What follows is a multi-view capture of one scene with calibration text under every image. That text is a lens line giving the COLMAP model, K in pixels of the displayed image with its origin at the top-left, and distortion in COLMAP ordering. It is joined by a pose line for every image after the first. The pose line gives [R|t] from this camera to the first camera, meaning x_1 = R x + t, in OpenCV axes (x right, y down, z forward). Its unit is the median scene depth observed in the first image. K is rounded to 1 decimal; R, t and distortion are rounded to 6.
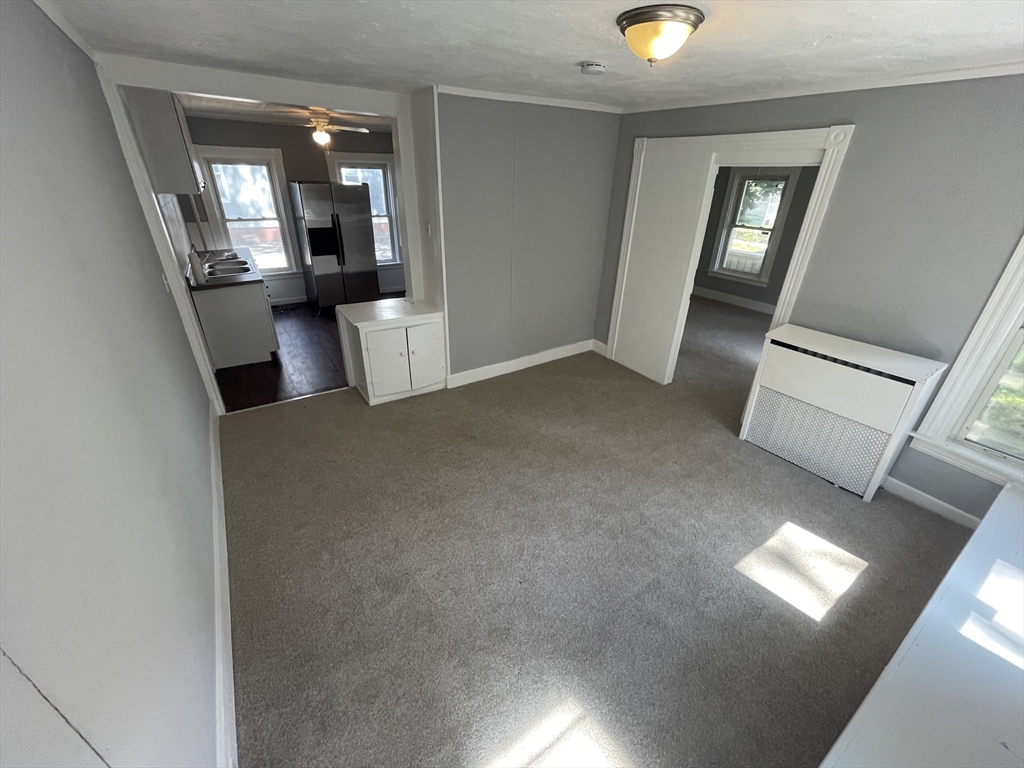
lens RADIAL K [[412.2, 0, 510.4], [0, 412.2, 378.8], [0, 0, 1]] dist [-0.001697, -0.000225]
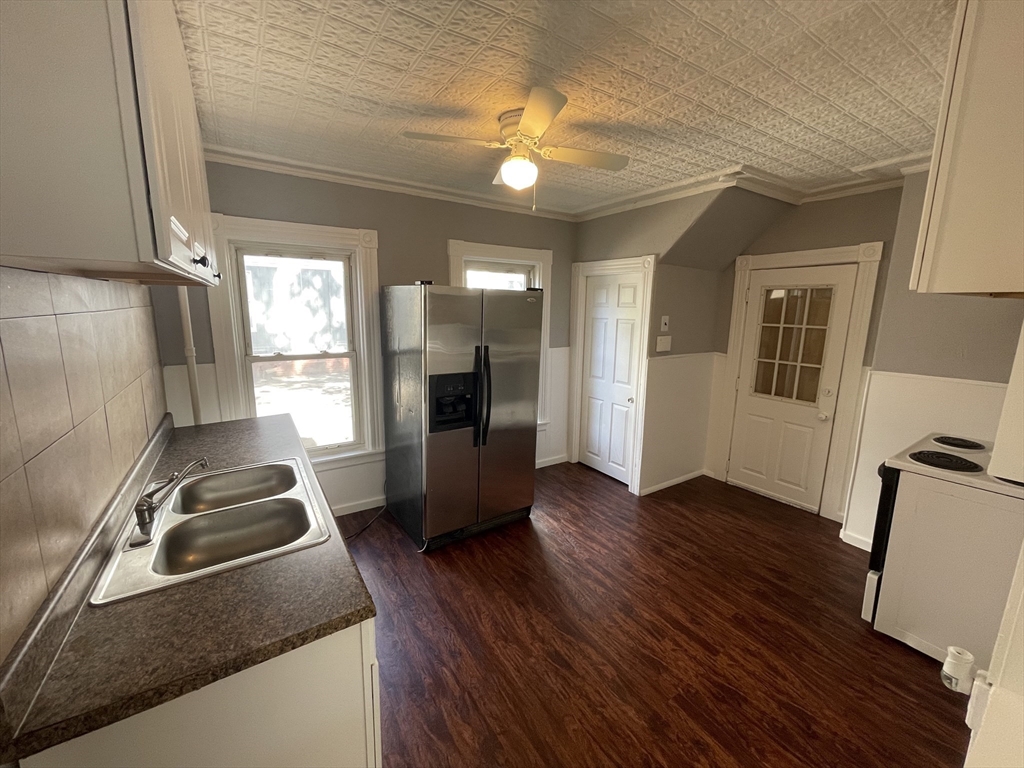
lens RADIAL K [[412.2, 0, 510.0], [0, 412.2, 379.3], [0, 0, 1]] dist [-0.001697, -0.000225]
pose [[0.999943, -0.010262, -0.002985, -0.390383], [0.009024, 0.960354, -0.278636, -0.226765], [0.005726, 0.278594, 0.960392, 0.549185]]
